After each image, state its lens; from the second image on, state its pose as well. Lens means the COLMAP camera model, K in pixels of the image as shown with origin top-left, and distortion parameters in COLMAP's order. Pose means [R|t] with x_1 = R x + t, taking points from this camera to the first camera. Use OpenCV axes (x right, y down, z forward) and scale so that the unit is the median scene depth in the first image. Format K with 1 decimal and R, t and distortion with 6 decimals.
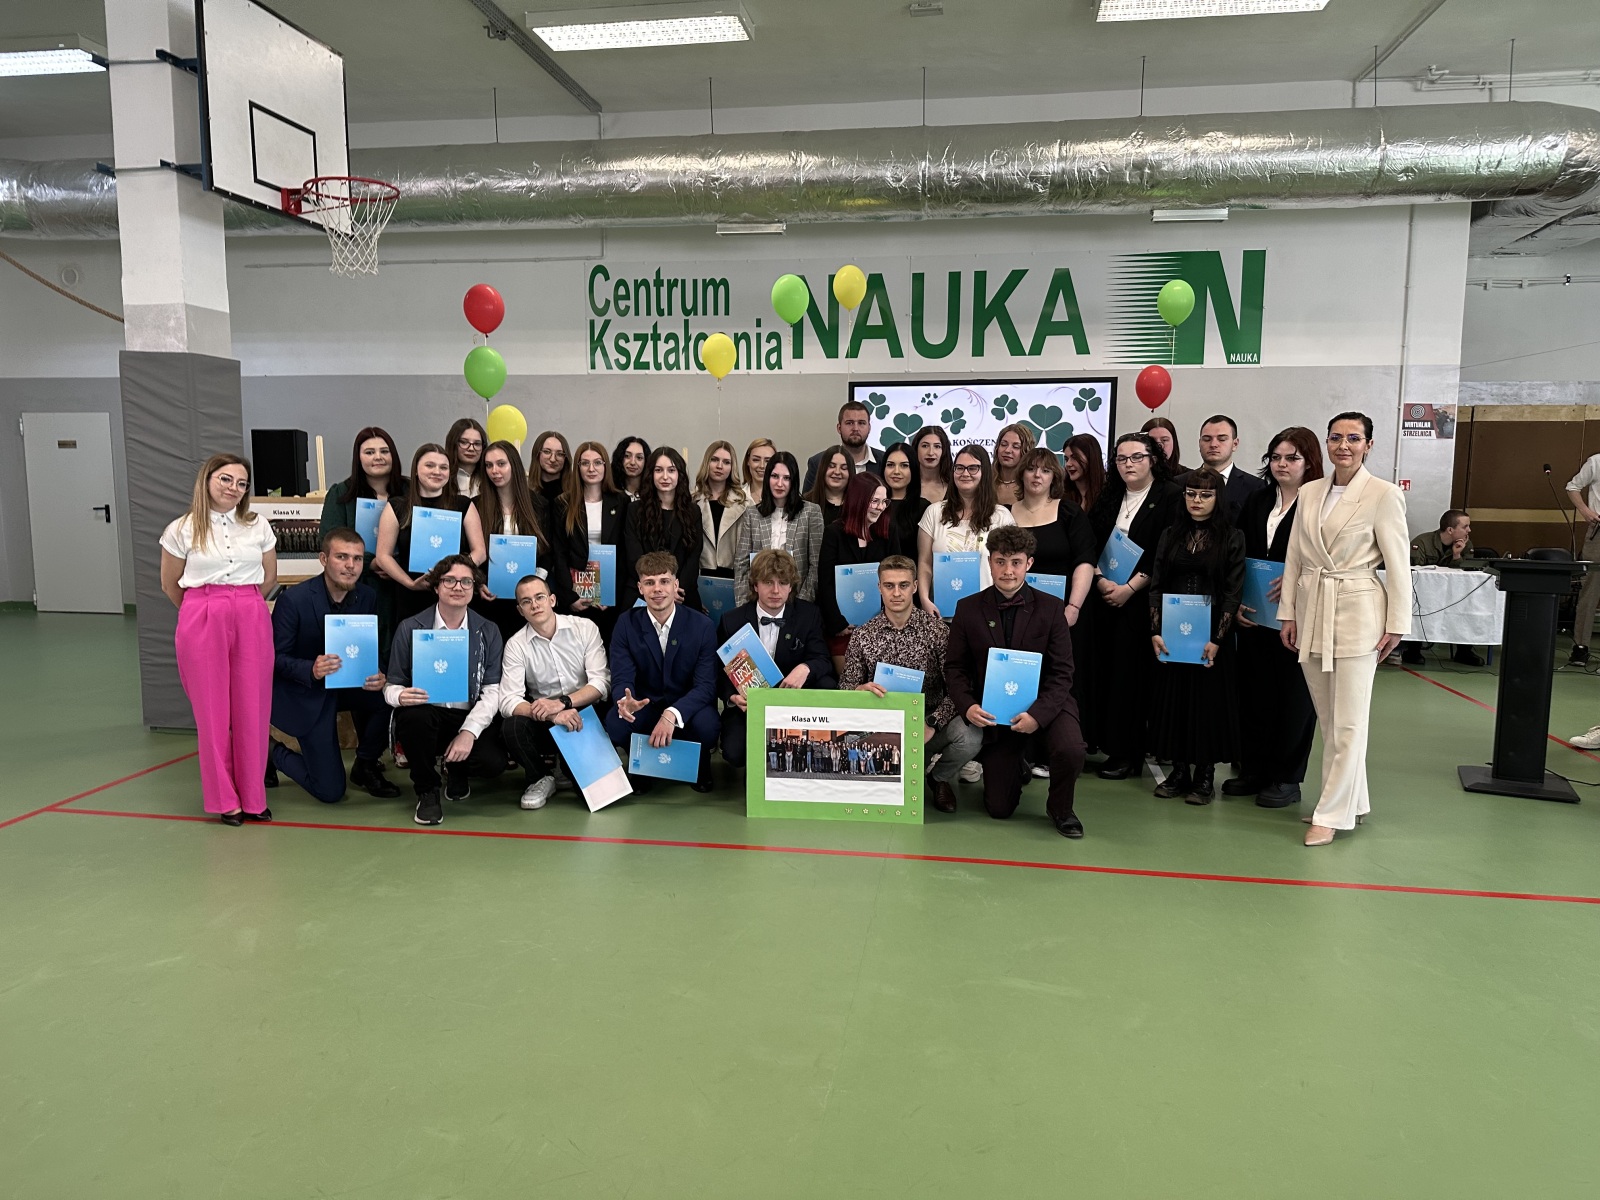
lens RADIAL K [[1114.6, 0, 810.0], [0, 1114.6, 620.7], [0, 0, 1]] dist [0.074599, -0.088922]
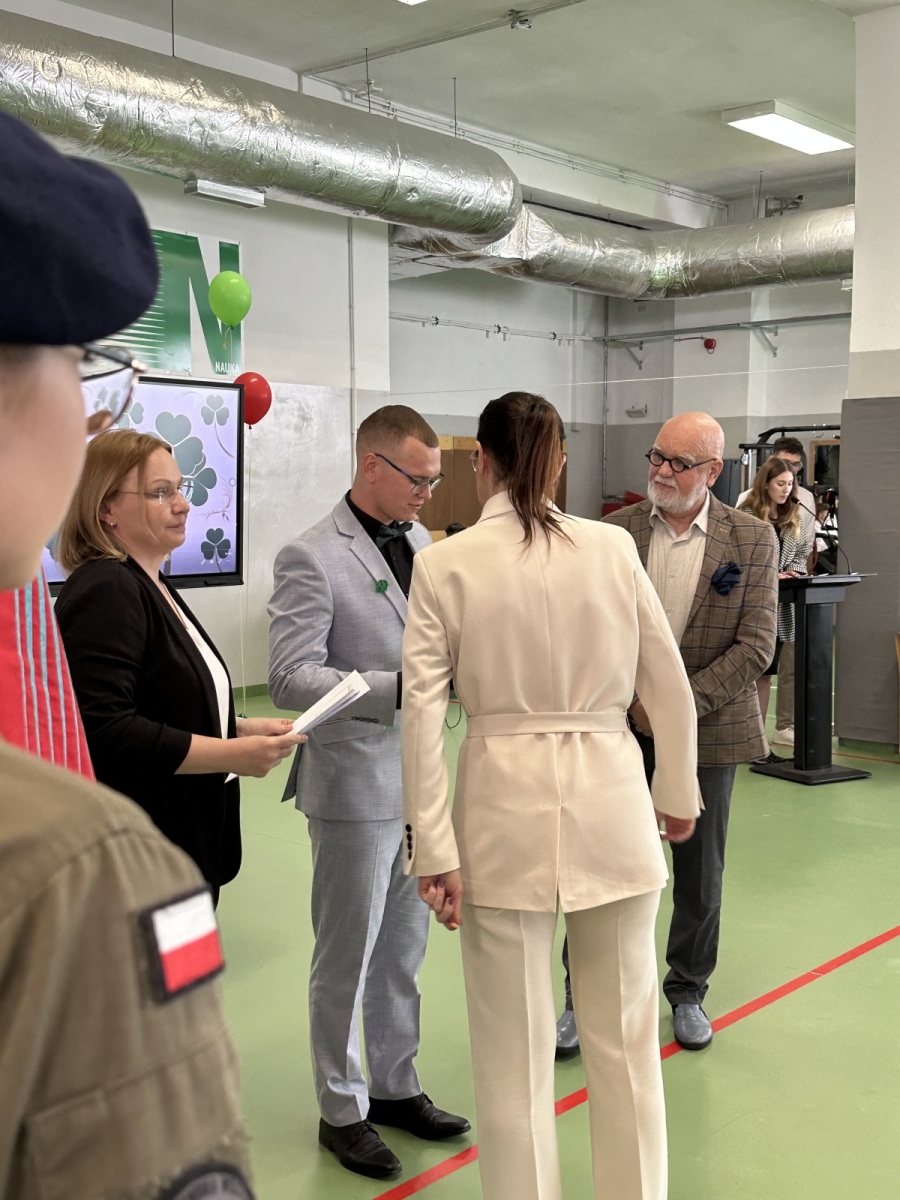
lens RADIAL K [[1402.4, 0, 422.3], [0, 1402.4, 617.6], [0, 0, 1]] dist [0.094004, 0.000000]
pose [[0.550729, -0.078874, 0.830949, -0.457579], [0.116169, 0.993079, 0.017270, -0.048029], [-0.826560, 0.087019, 0.556081, 0.314170]]
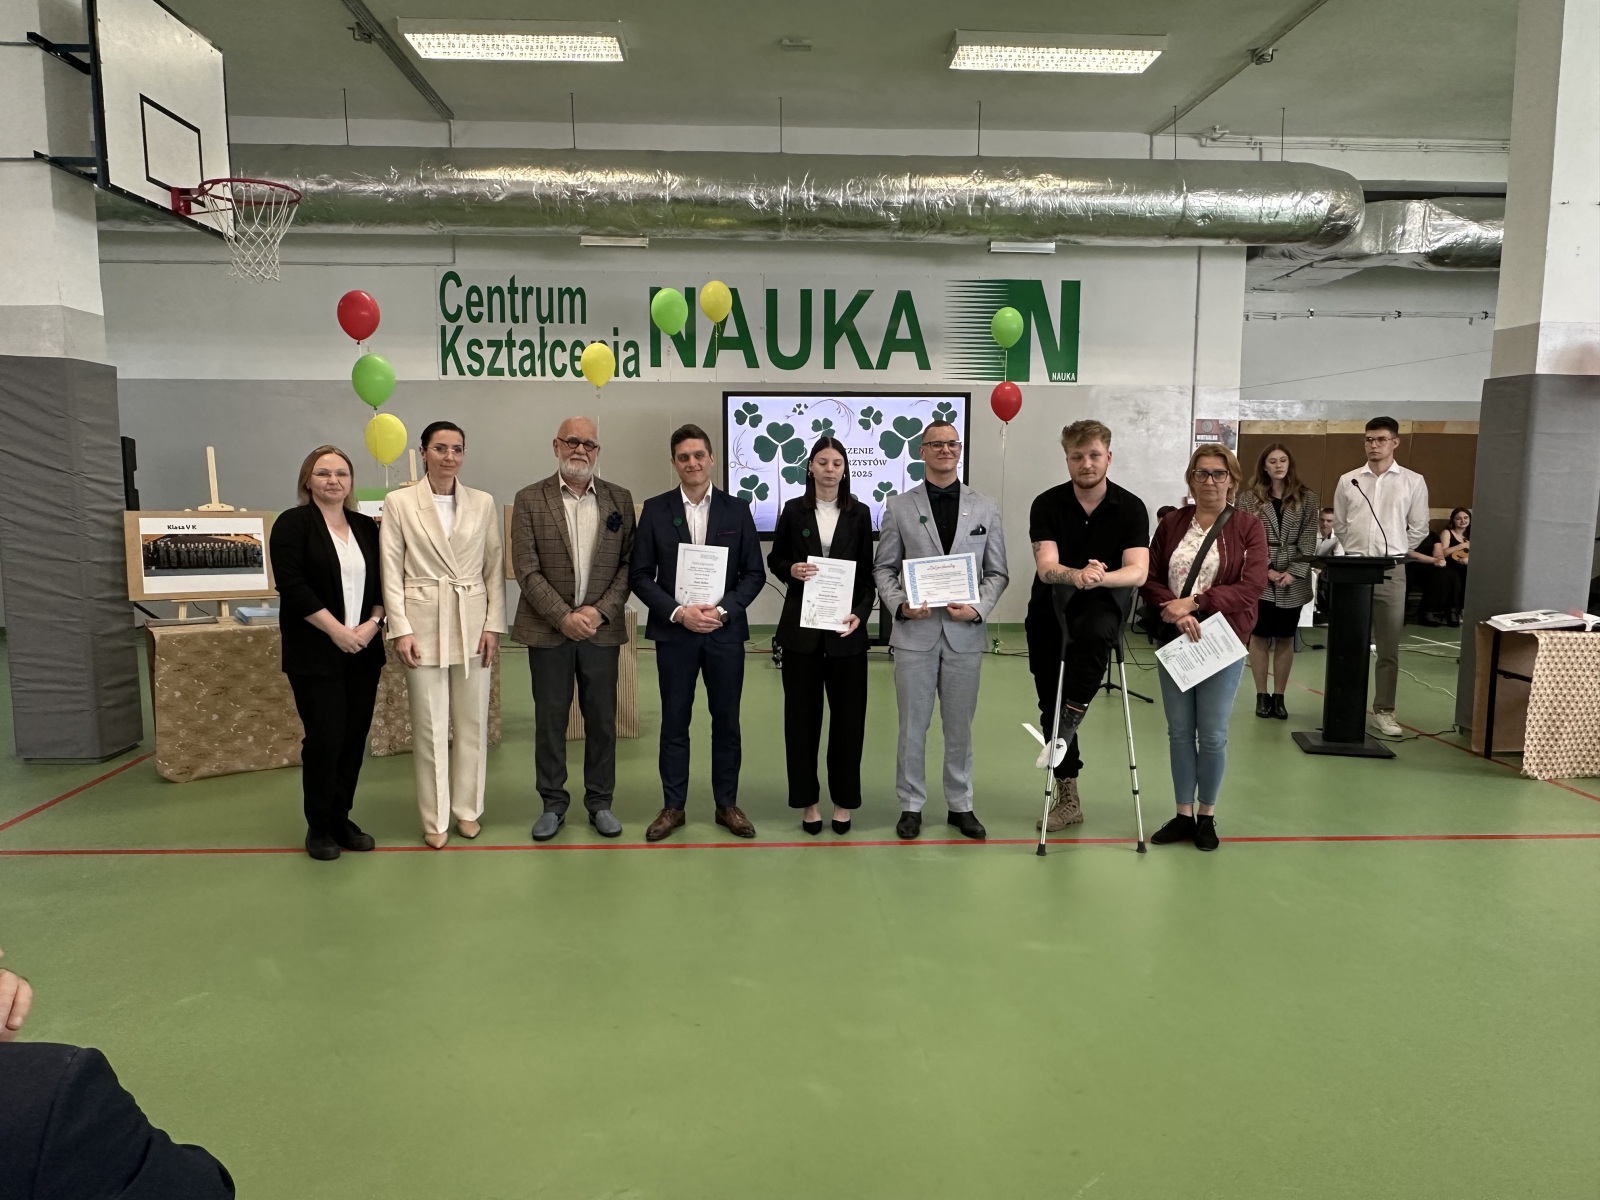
lens RADIAL K [[1085.8, 0, 801.8], [0, 1085.8, 623.6], [0, 0, 1]] dist [-0.005272, 0.009412]
pose [[0.980392, -0.028774, 0.194943, -0.089892], [0.027687, 0.999582, 0.008297, -0.004696], [-0.195100, -0.002737, 0.980779, -0.002715]]
